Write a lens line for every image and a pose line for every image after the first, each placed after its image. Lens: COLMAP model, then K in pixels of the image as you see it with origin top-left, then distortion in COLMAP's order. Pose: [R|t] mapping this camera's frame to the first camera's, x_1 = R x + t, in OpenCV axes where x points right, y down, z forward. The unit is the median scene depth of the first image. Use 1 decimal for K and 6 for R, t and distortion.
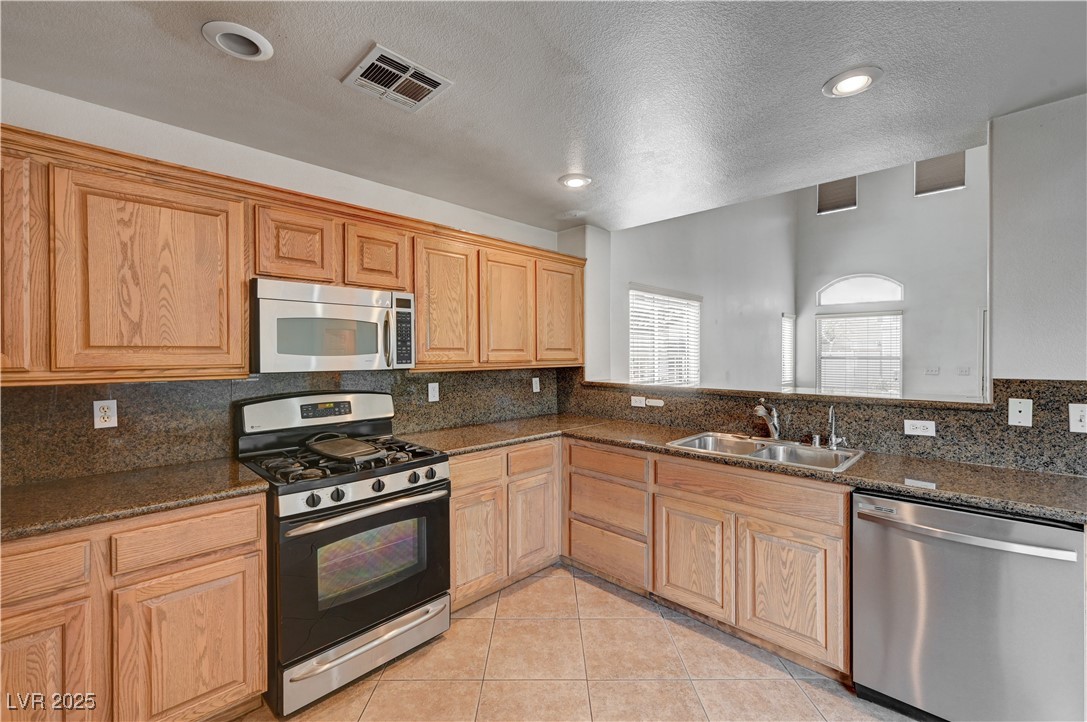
lens RADIAL K [[450.4, 0, 543.6], [0, 450.4, 357.7], [0, 0, 1]] dist [0.002141, 0.000179]
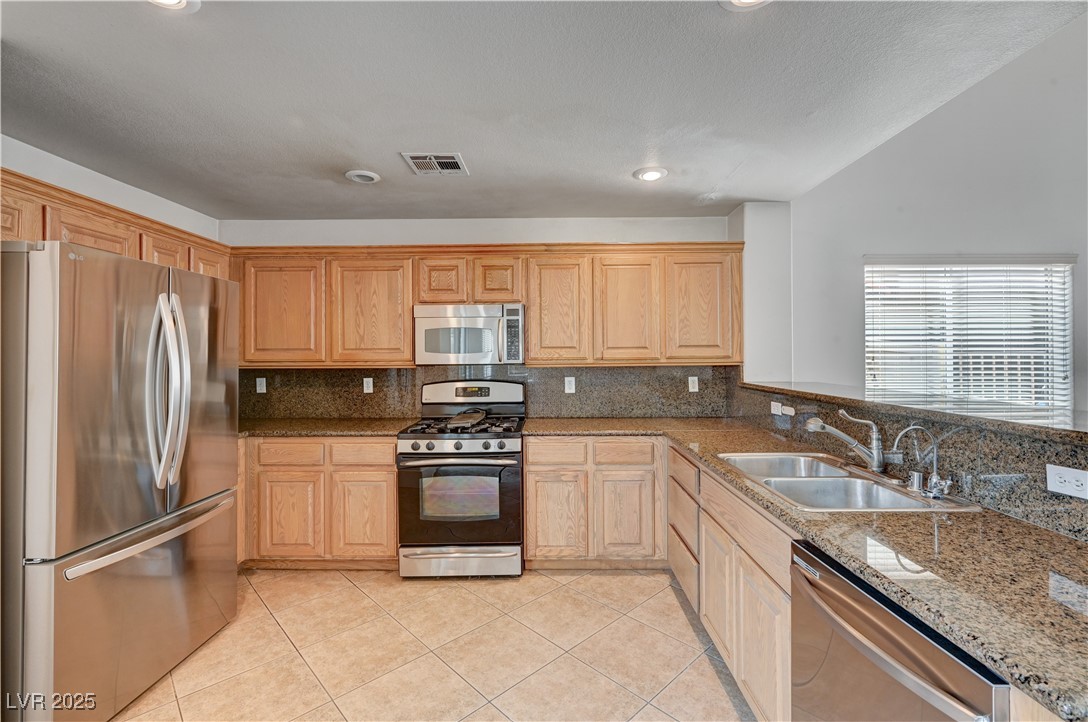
lens RADIAL K [[464.4, 0, 544.9], [0, 464.4, 354.9], [0, 0, 1]] dist [0.000485, 0.000263]
pose [[0.698495, -0.003222, -0.715607, 0.721099], [-0.001355, 0.999982, -0.005825, 0.007567], [0.715613, 0.005039, 0.698478, 0.151257]]
